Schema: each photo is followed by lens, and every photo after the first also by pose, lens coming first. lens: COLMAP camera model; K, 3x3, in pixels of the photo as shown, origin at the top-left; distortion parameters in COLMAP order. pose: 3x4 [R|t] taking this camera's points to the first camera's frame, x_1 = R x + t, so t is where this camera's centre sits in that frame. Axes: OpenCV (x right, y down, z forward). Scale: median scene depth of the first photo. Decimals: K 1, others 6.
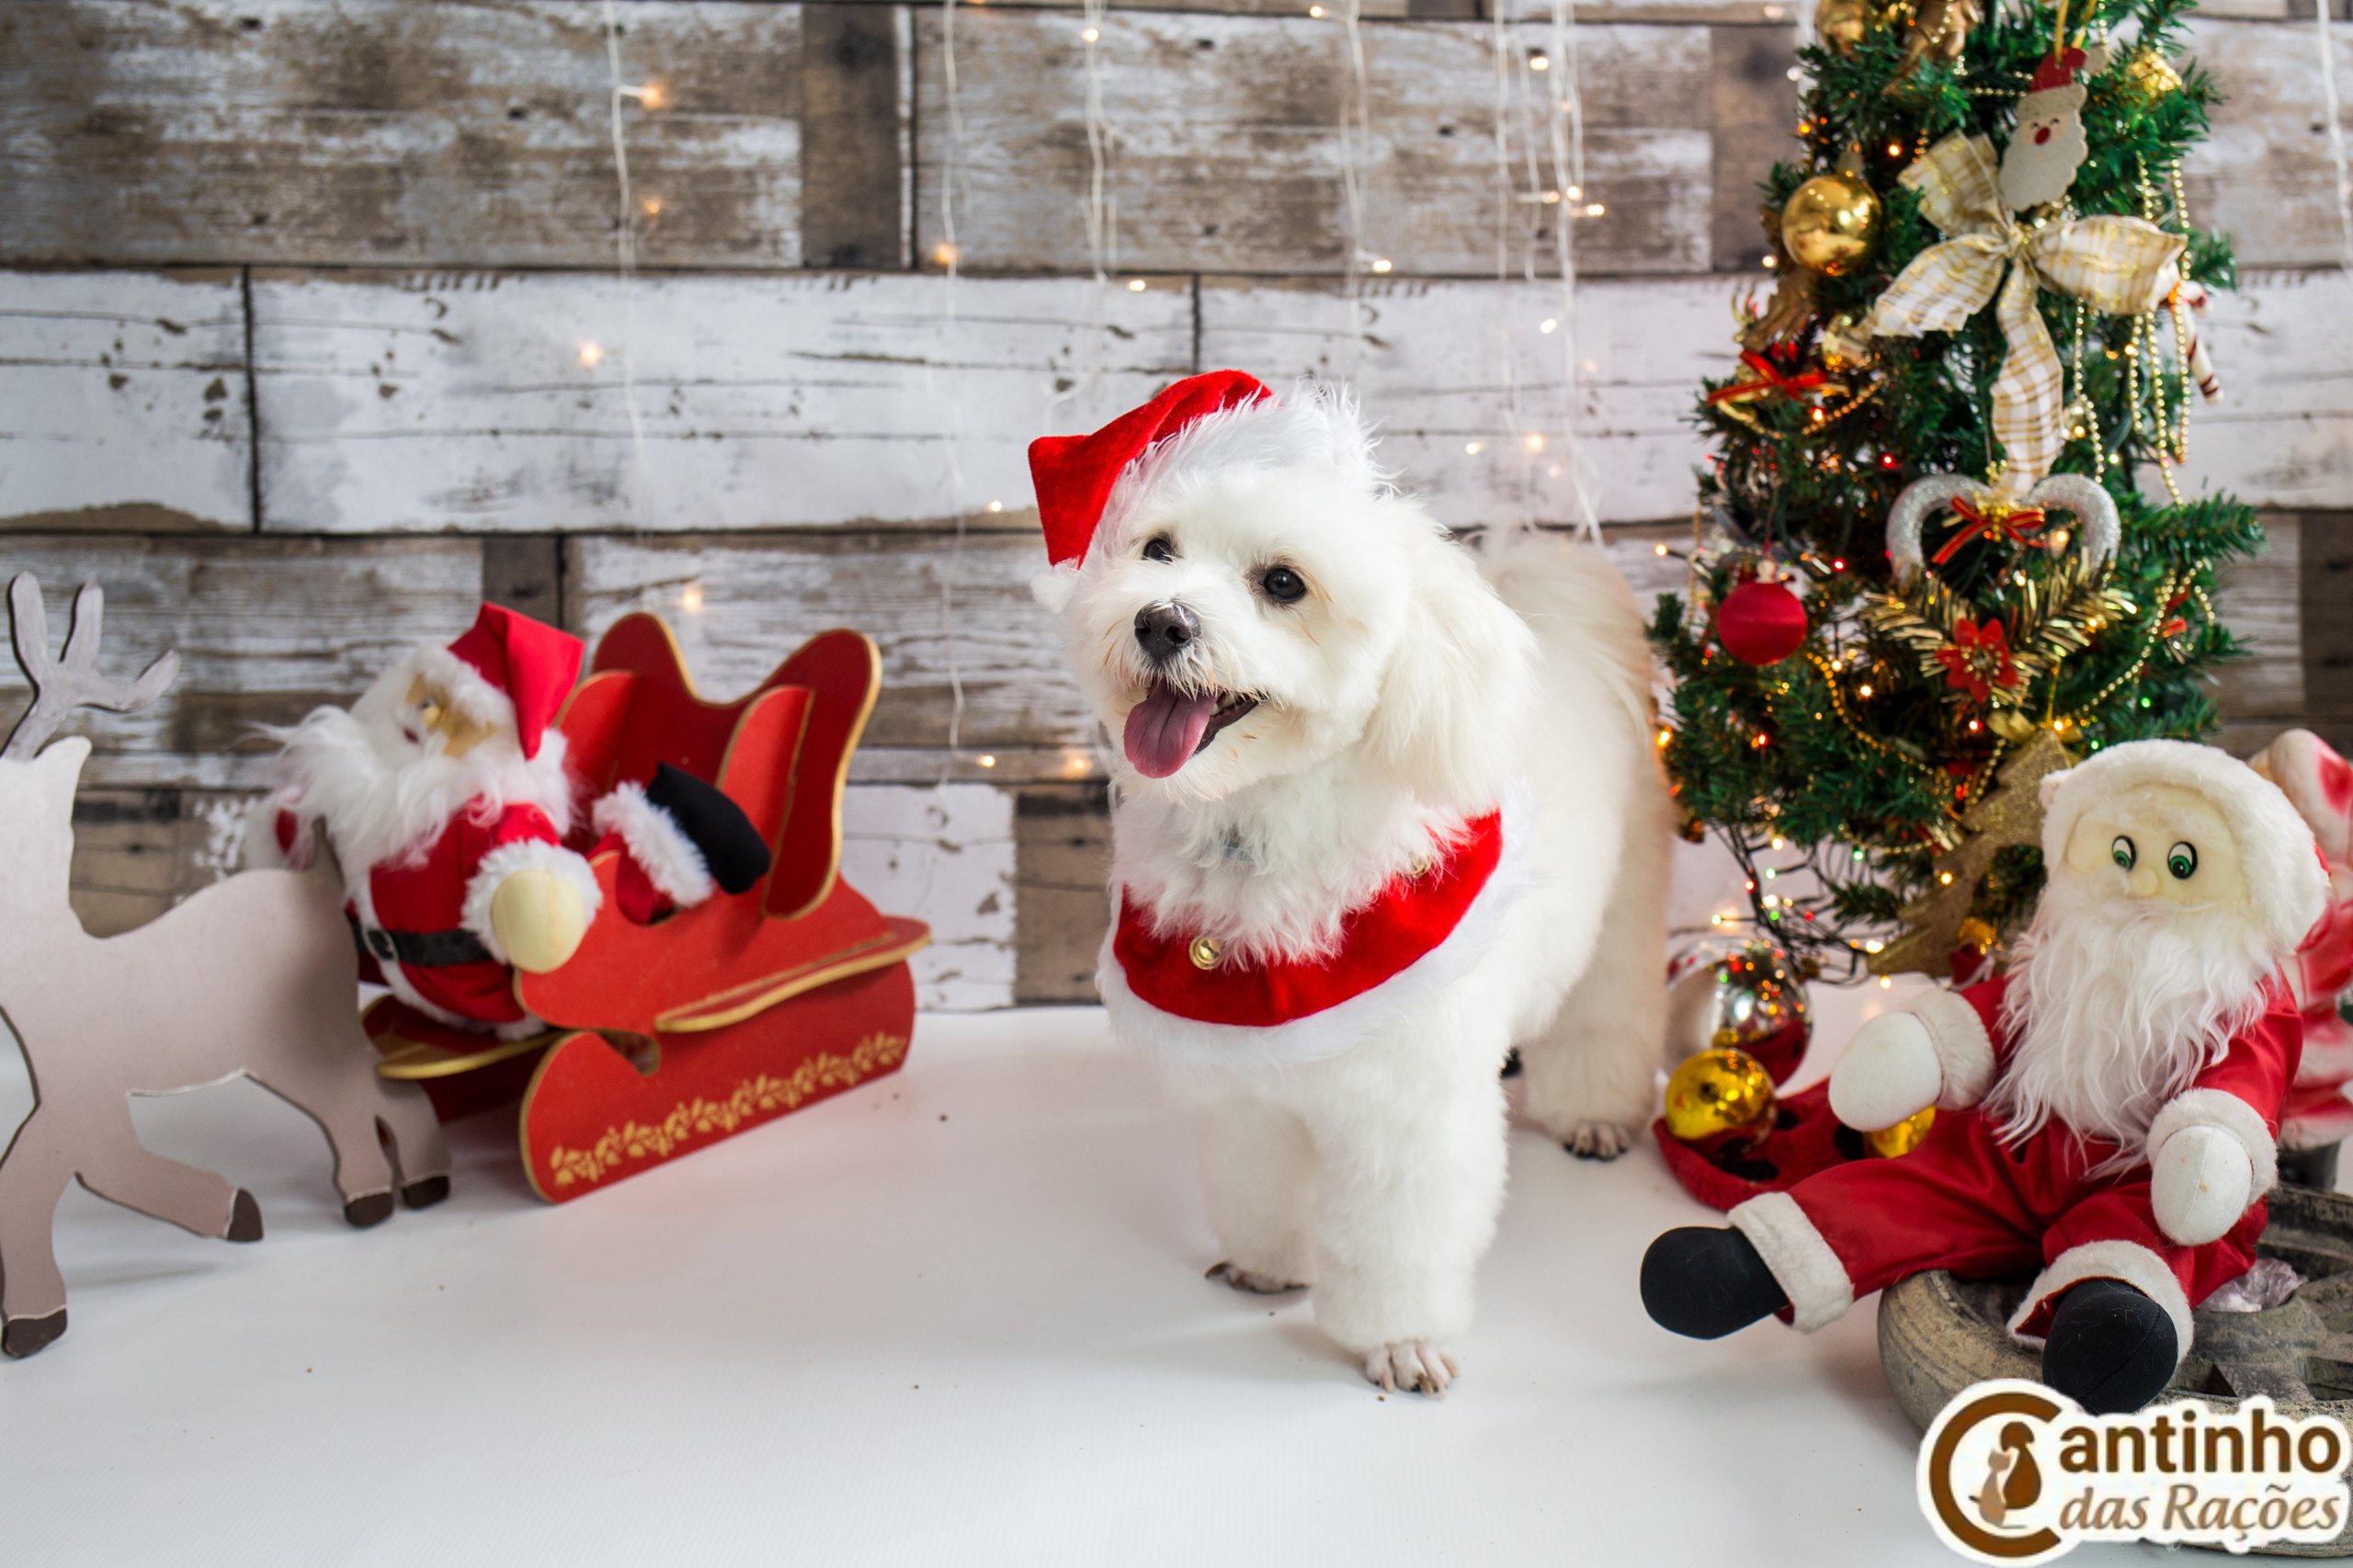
lens RADIAL K [[2633.4, 0, 1260.9], [0, 2633.4, 788.0], [0, 0, 1]] dist [-0.057922, 0.016463]
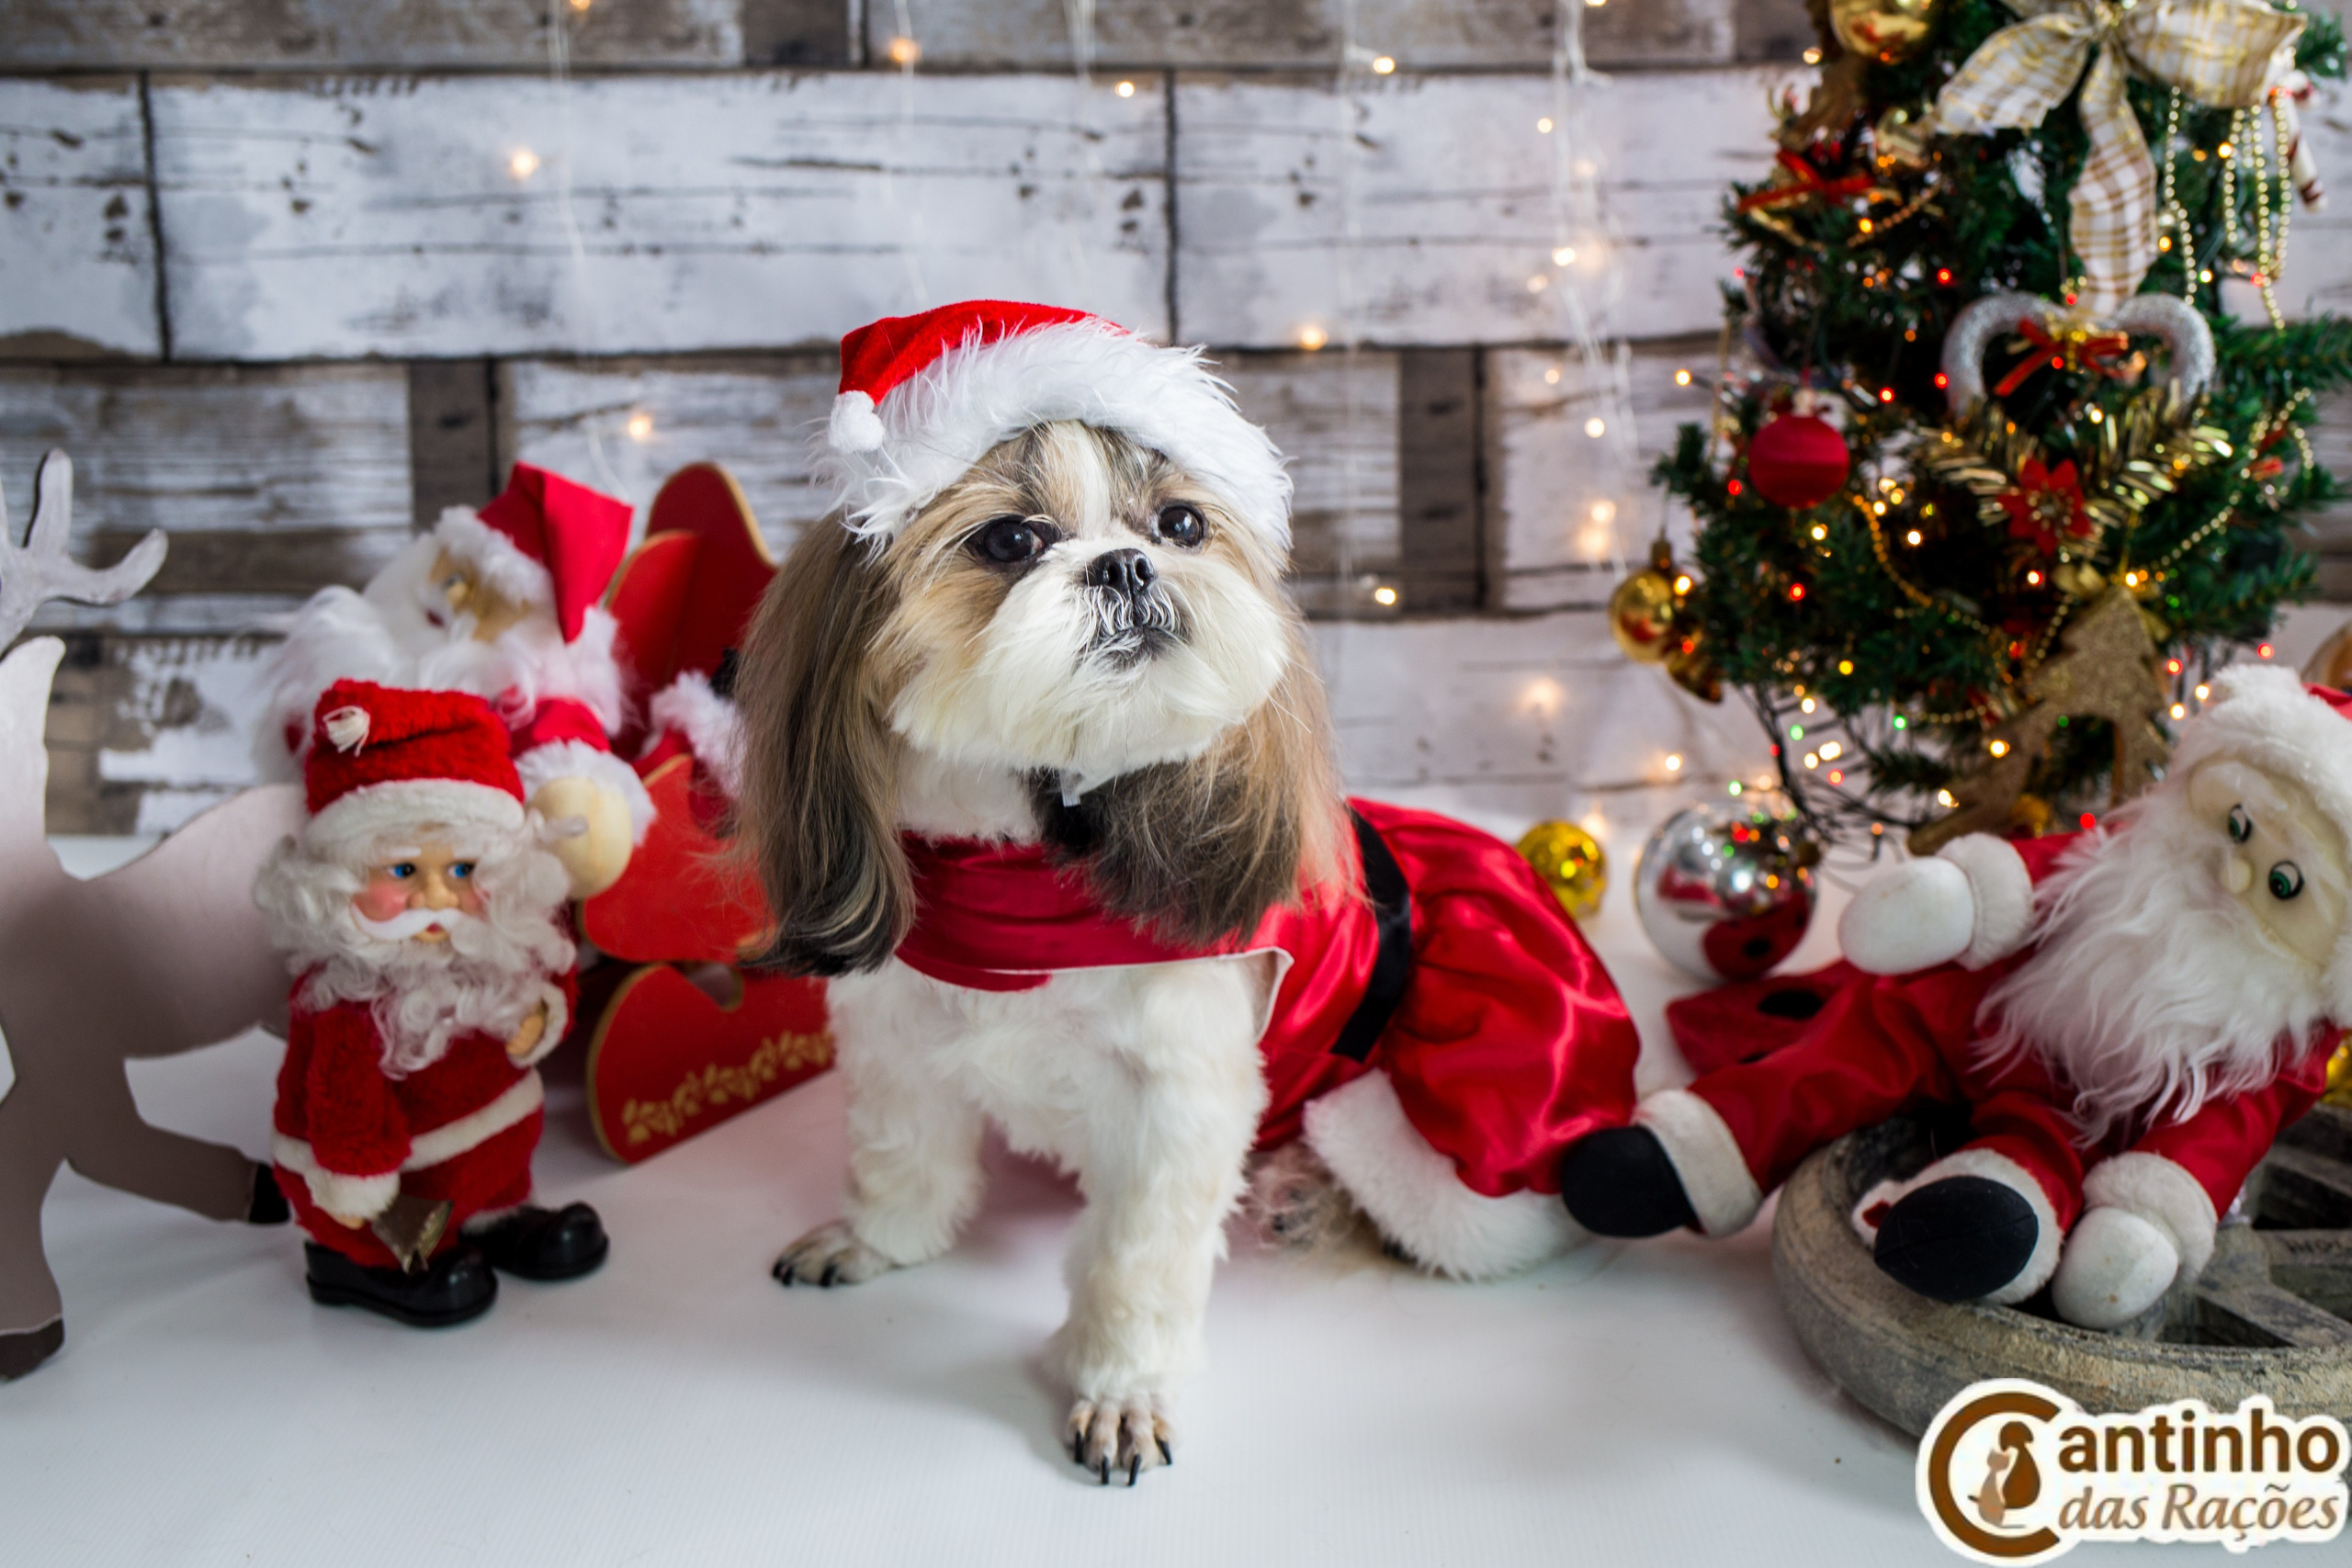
lens RADIAL K [[2529.8, 0, 1178.5], [0, 2529.8, 797.6], [0, 0, 1]] dist [-0.066269, 0.039345]
pose [[0.999479, -0.000189, -0.032261, 0.006929], [0.003024, 0.996127, 0.087873, -0.019949], [0.032119, -0.087925, 0.995609, 0.107211]]
